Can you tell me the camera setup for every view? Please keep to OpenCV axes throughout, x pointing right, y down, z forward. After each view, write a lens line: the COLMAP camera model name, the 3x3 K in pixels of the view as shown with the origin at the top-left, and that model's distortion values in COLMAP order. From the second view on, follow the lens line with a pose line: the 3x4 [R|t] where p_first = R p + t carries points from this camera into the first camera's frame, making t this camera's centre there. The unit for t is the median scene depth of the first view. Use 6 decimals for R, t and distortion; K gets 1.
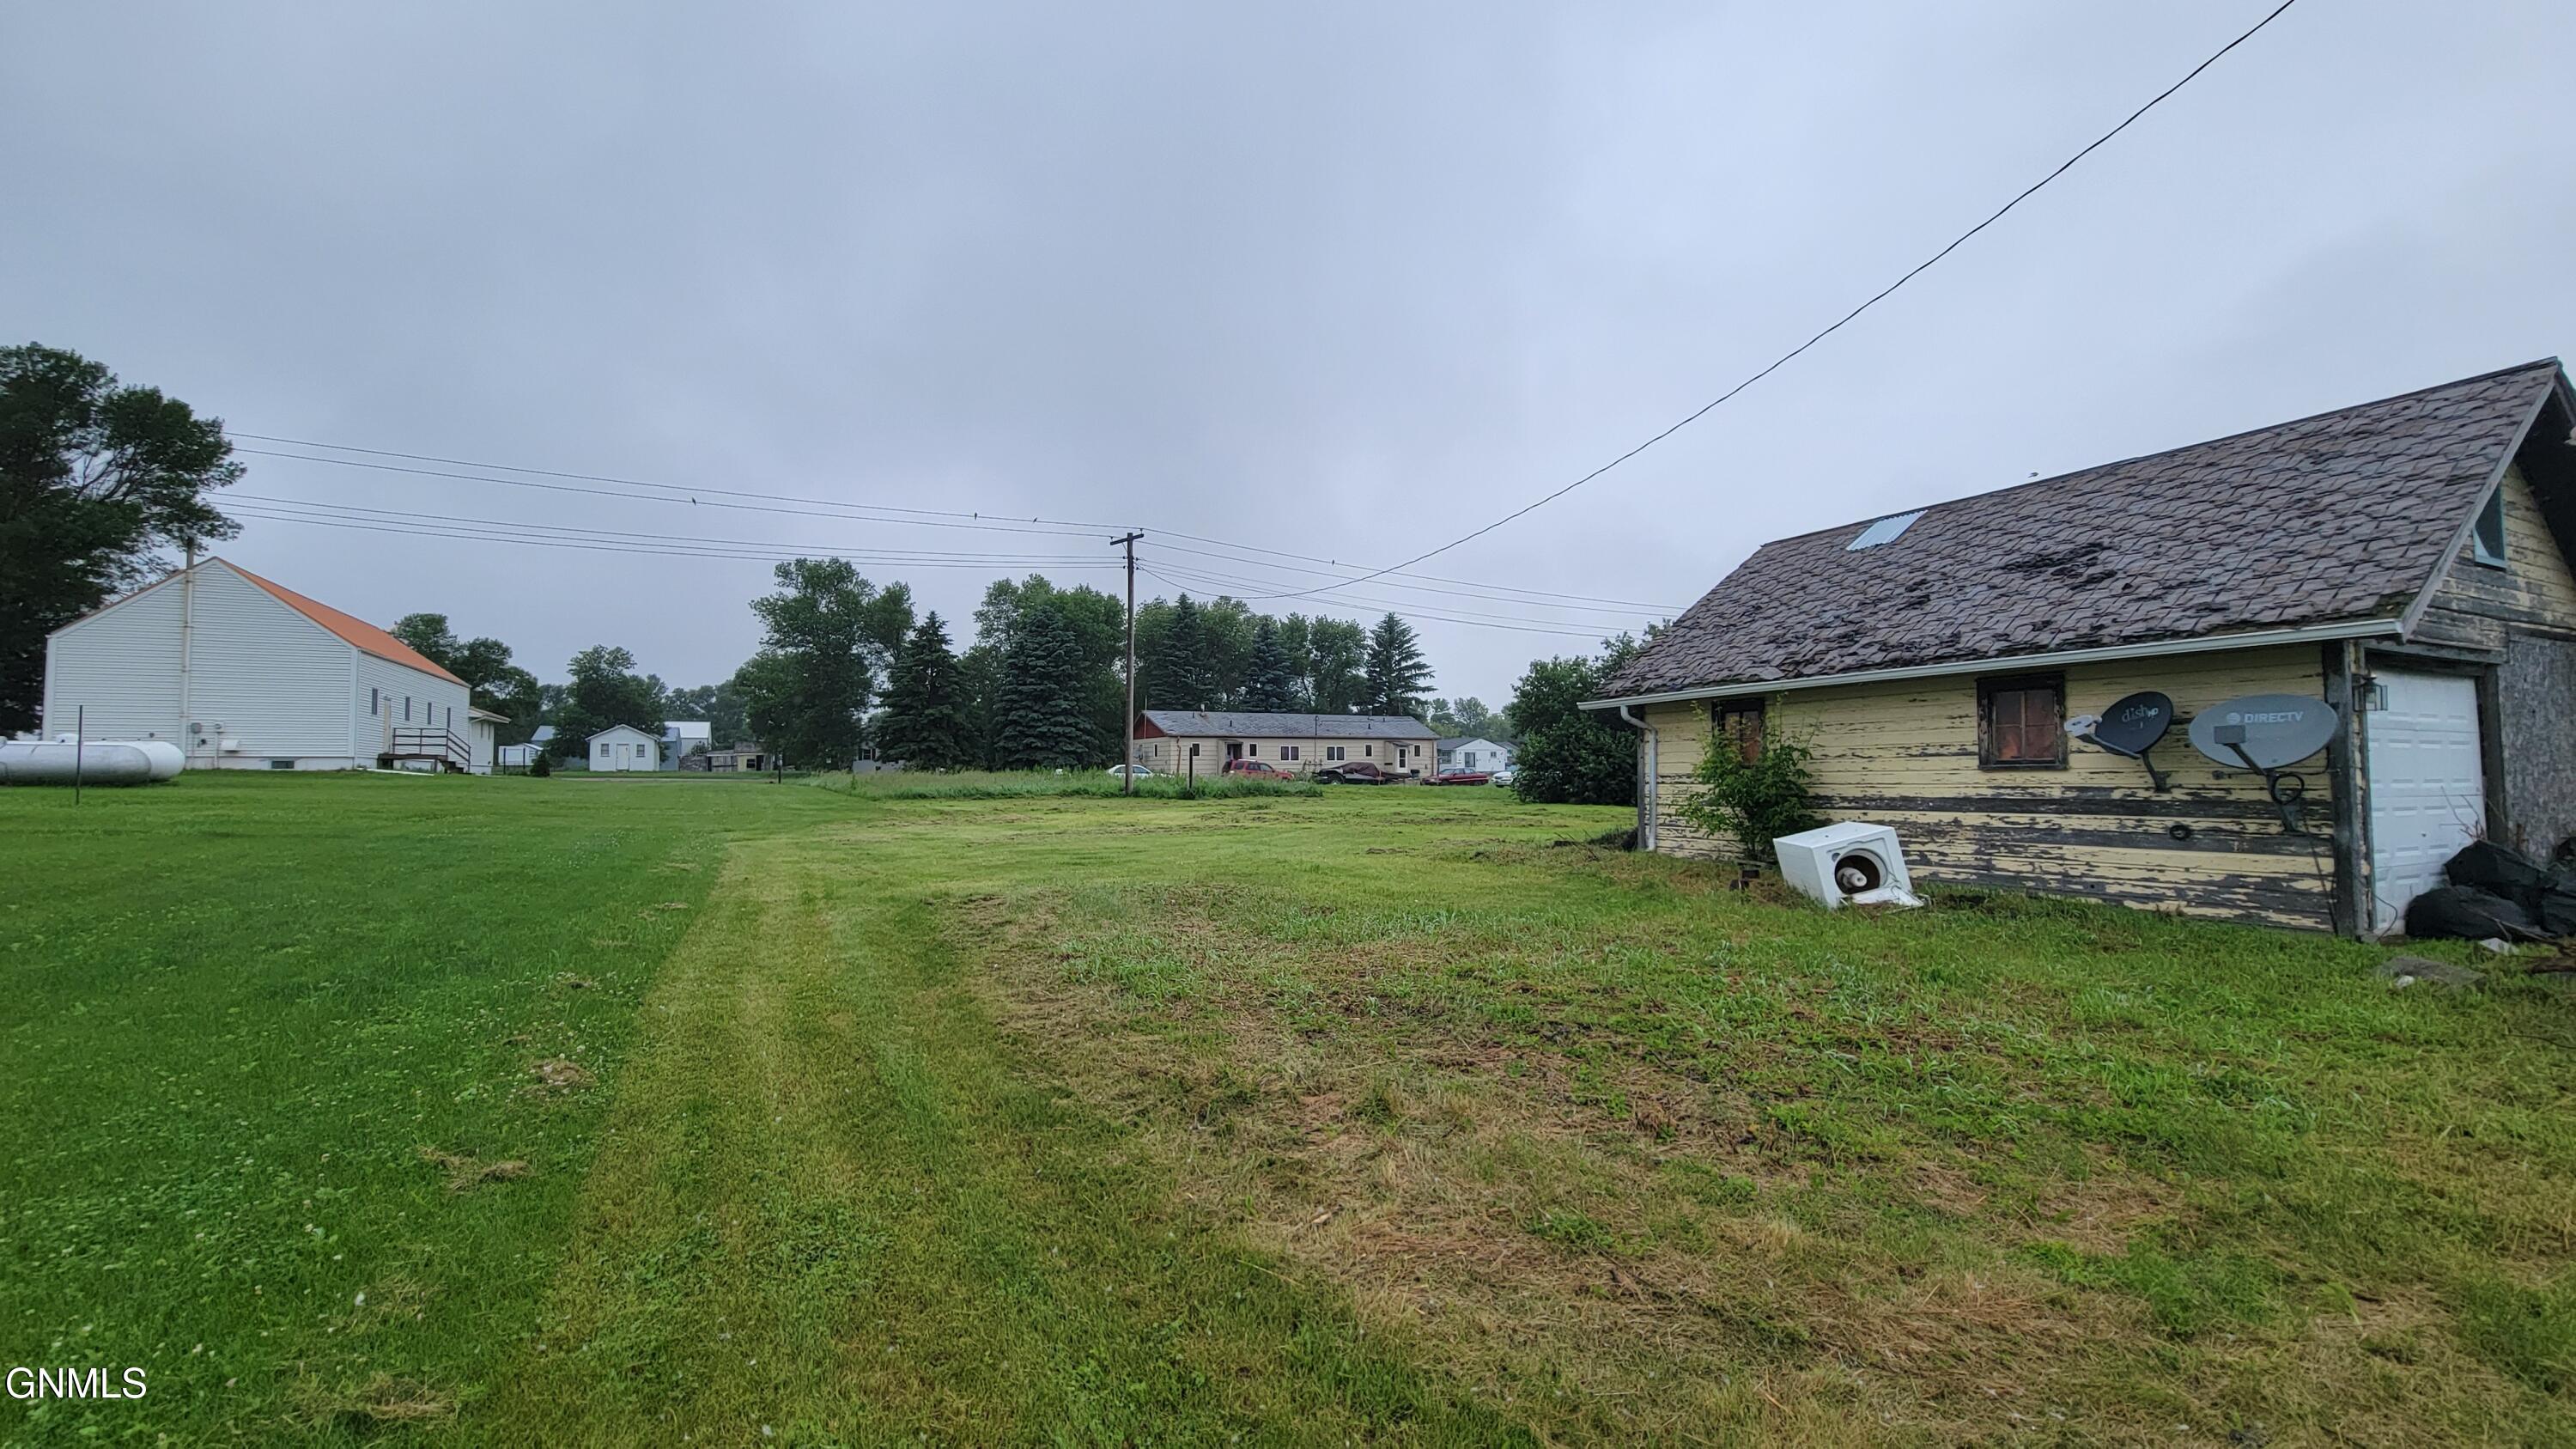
lens RADIAL K [[1052.9, 0, 1287.3], [0, 1052.9, 738.7], [0, 0, 1]] dist [-0.000442, -0.000520]
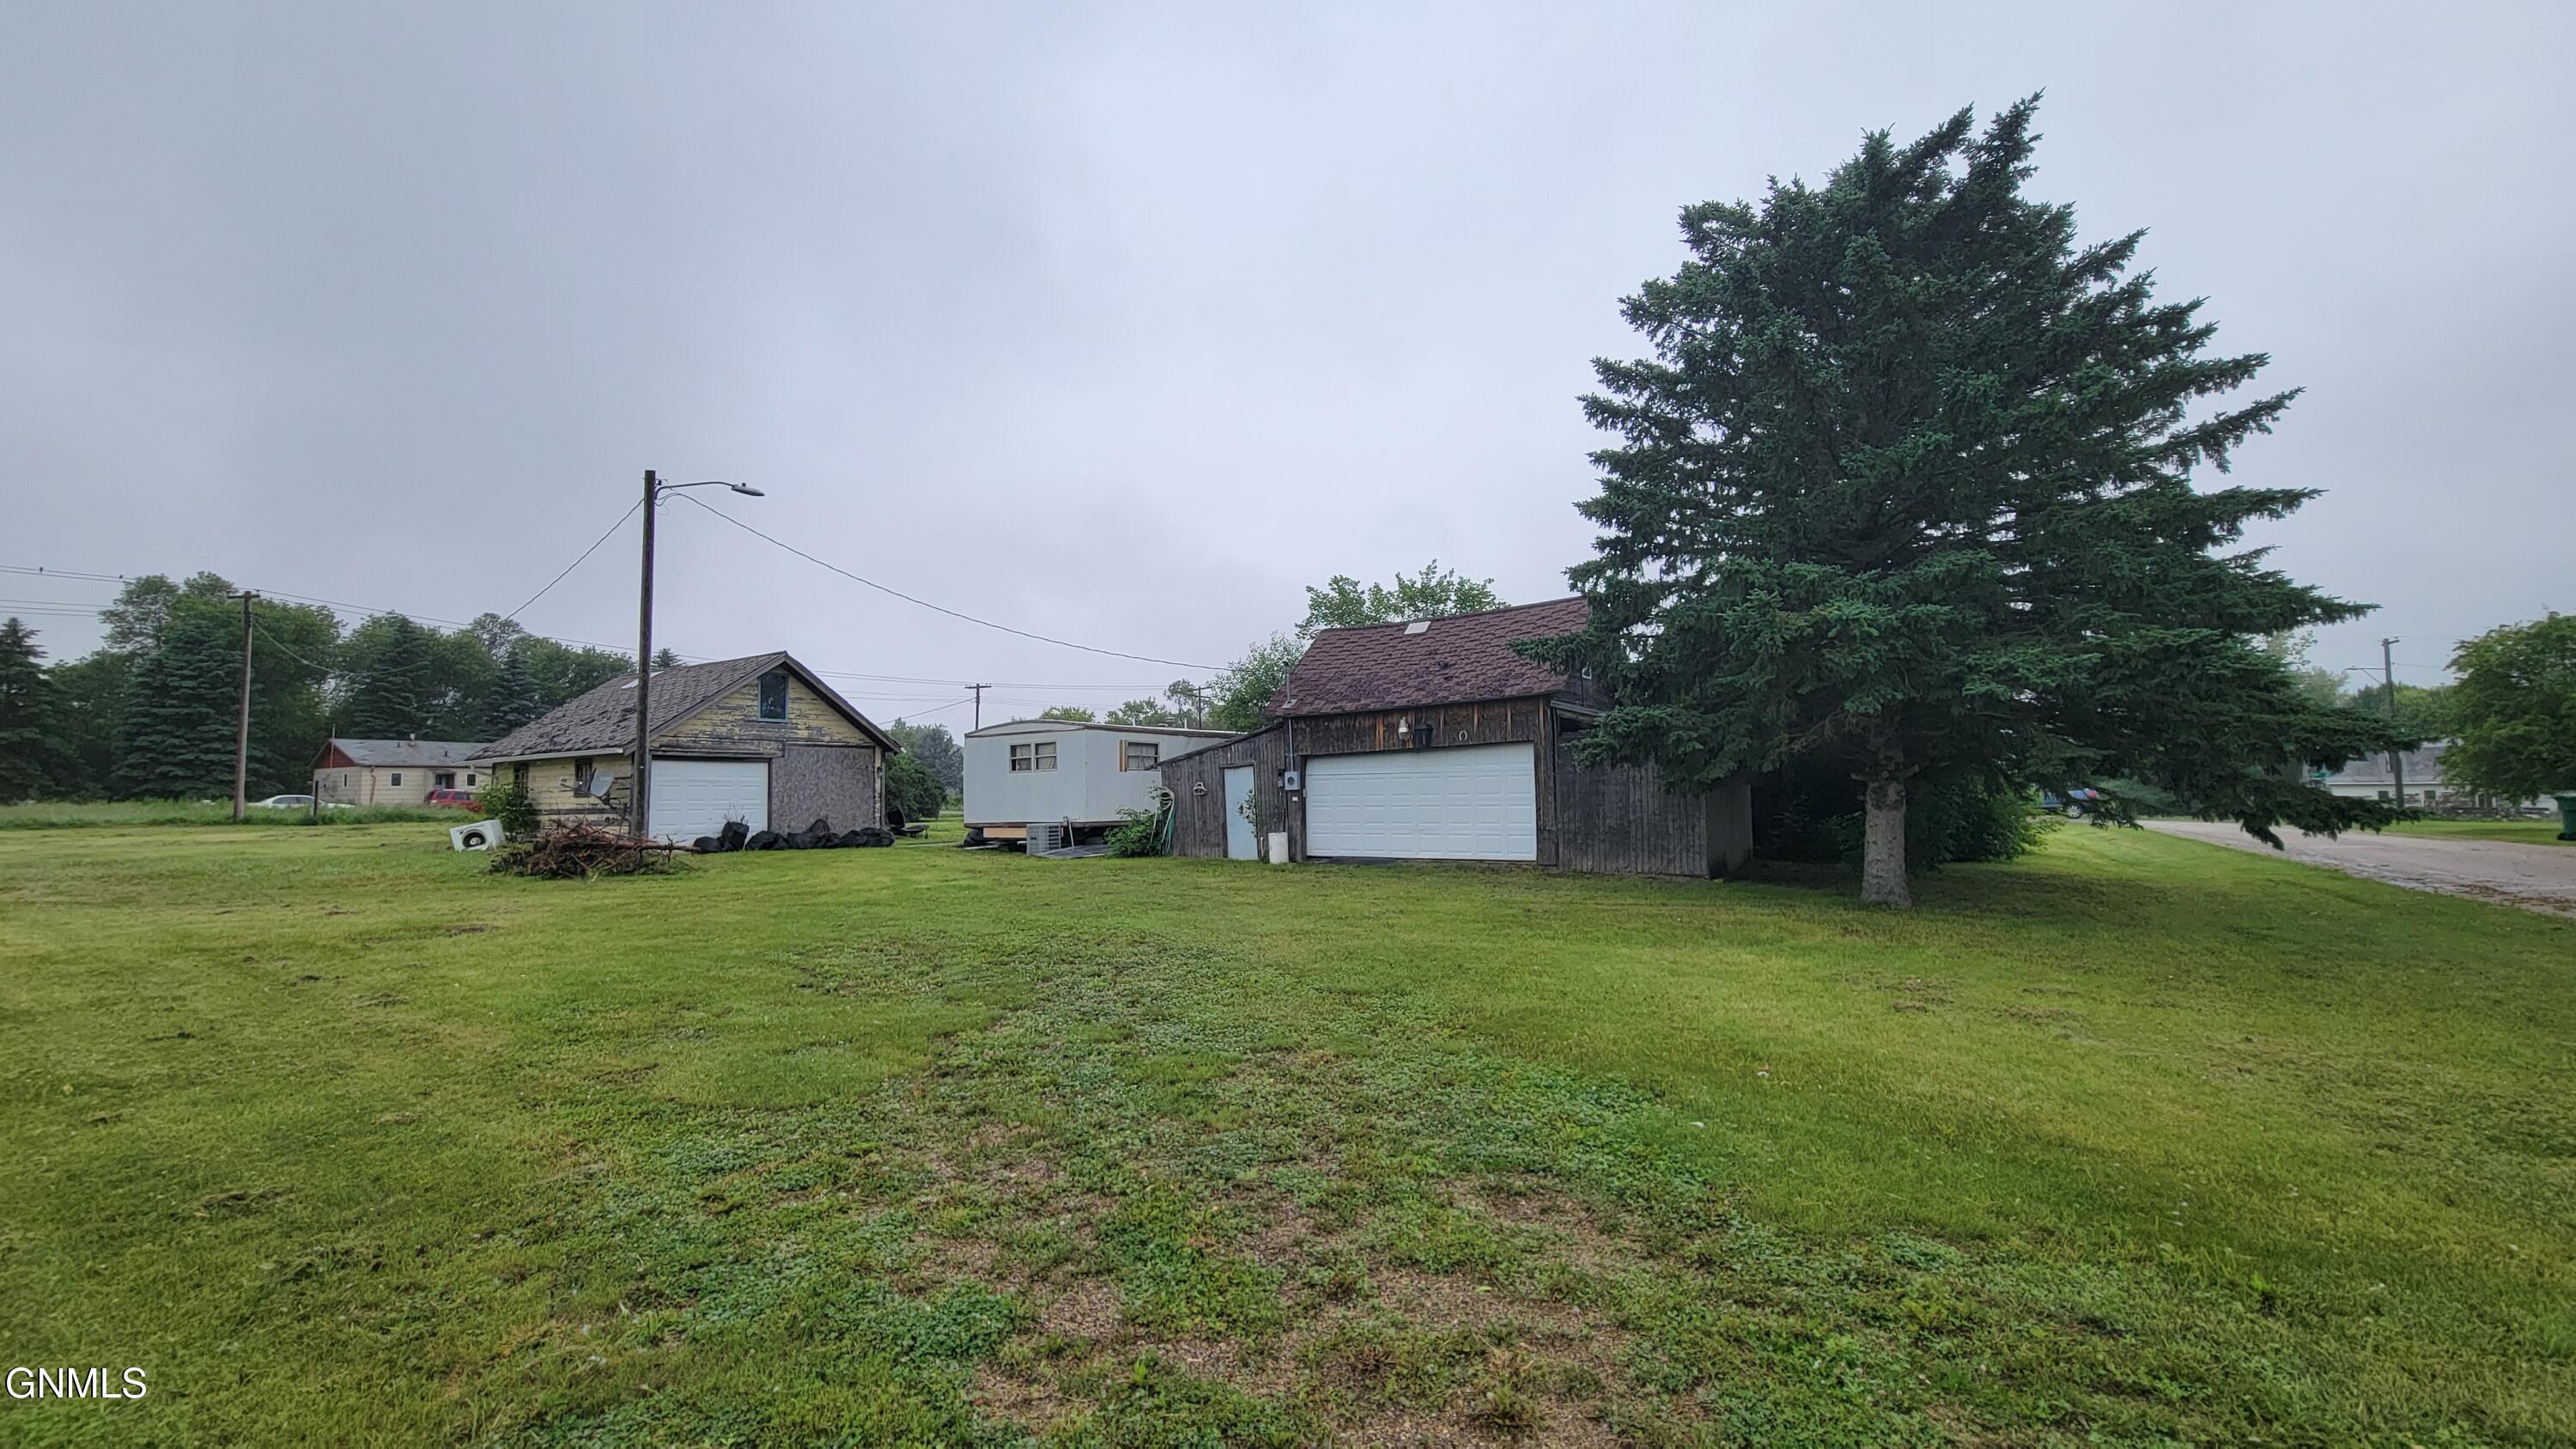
lens RADIAL K [[1052.9, 0, 1294.8], [0, 1052.9, 738.2], [0, 0, 1]] dist [-0.000442, -0.000520]
pose [[0.856057, 0.021376, 0.516439, 0.126922], [-0.008208, 0.999581, -0.027768, -0.008044], [-0.516816, 0.019532, 0.855873, -0.296084]]
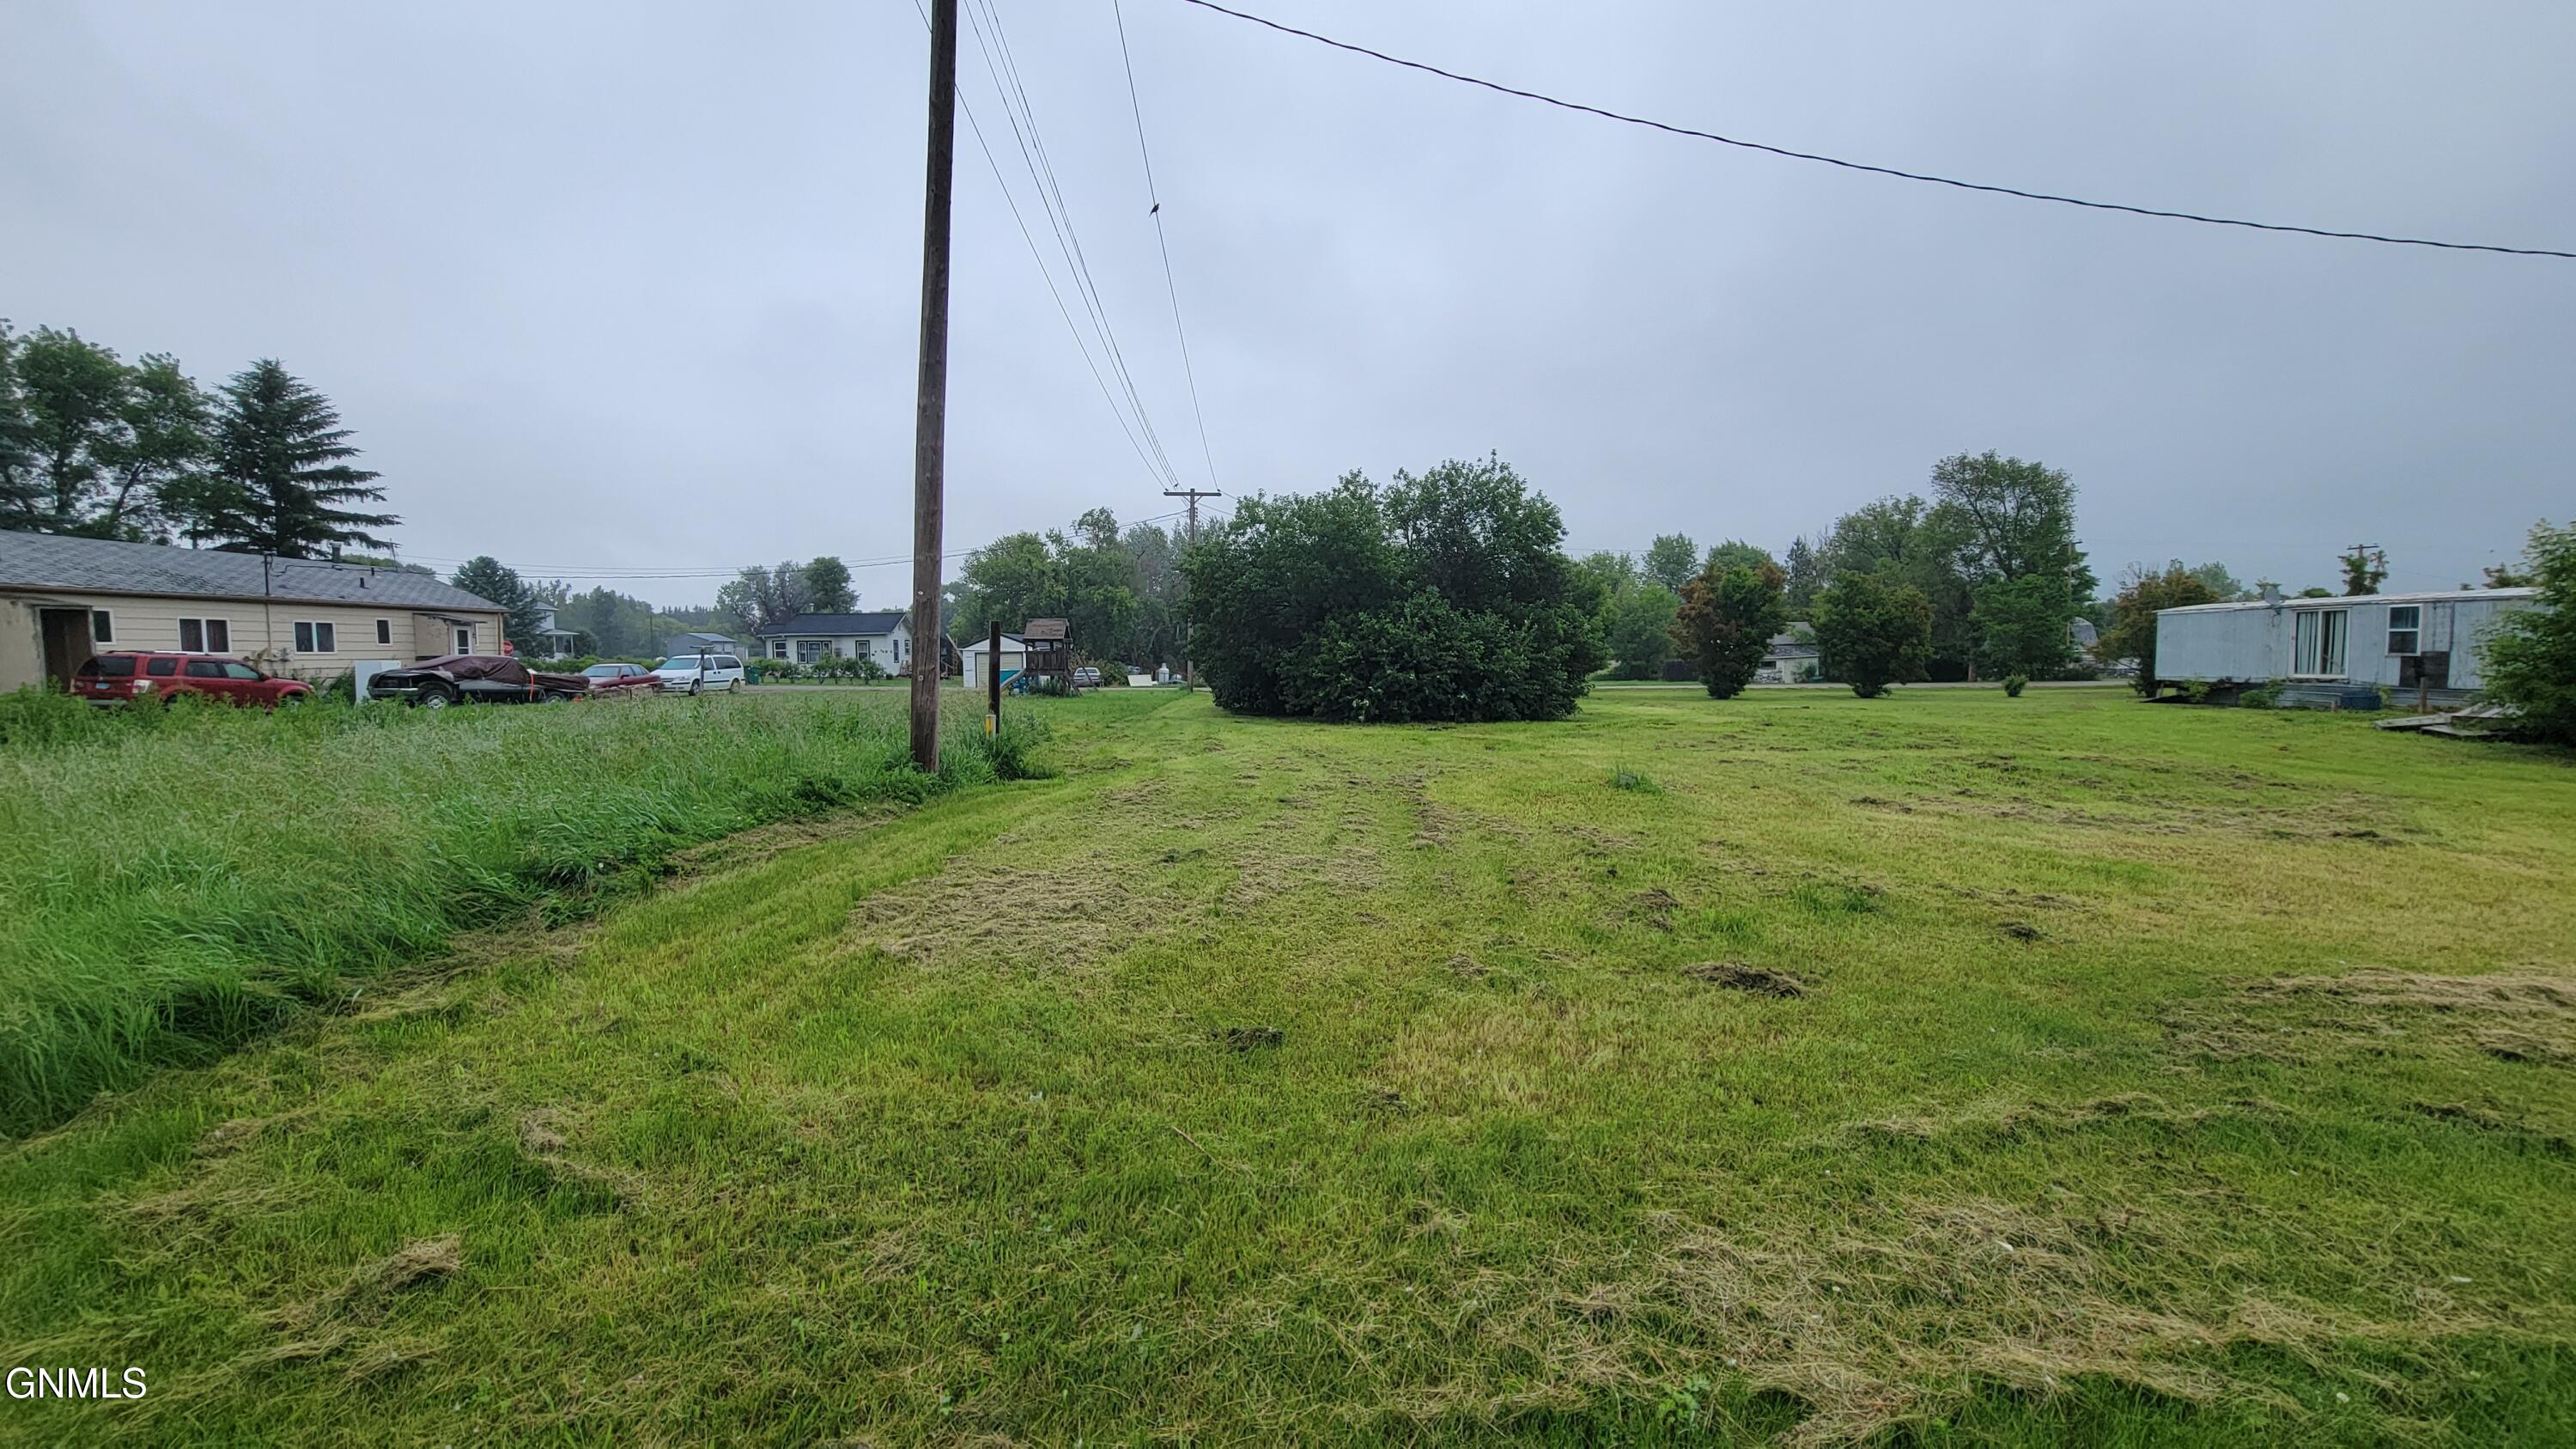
lens RADIAL K [[1052.9, 0, 1289.2], [0, 1052.9, 725.6], [0, 0, 1]] dist [-0.000442, -0.000520]
pose [[0.442083, -0.062955, 0.894762, -0.196641], [-0.021173, 0.996524, 0.080576, 0.007015], [-0.896724, -0.054566, 0.439213, 0.428615]]
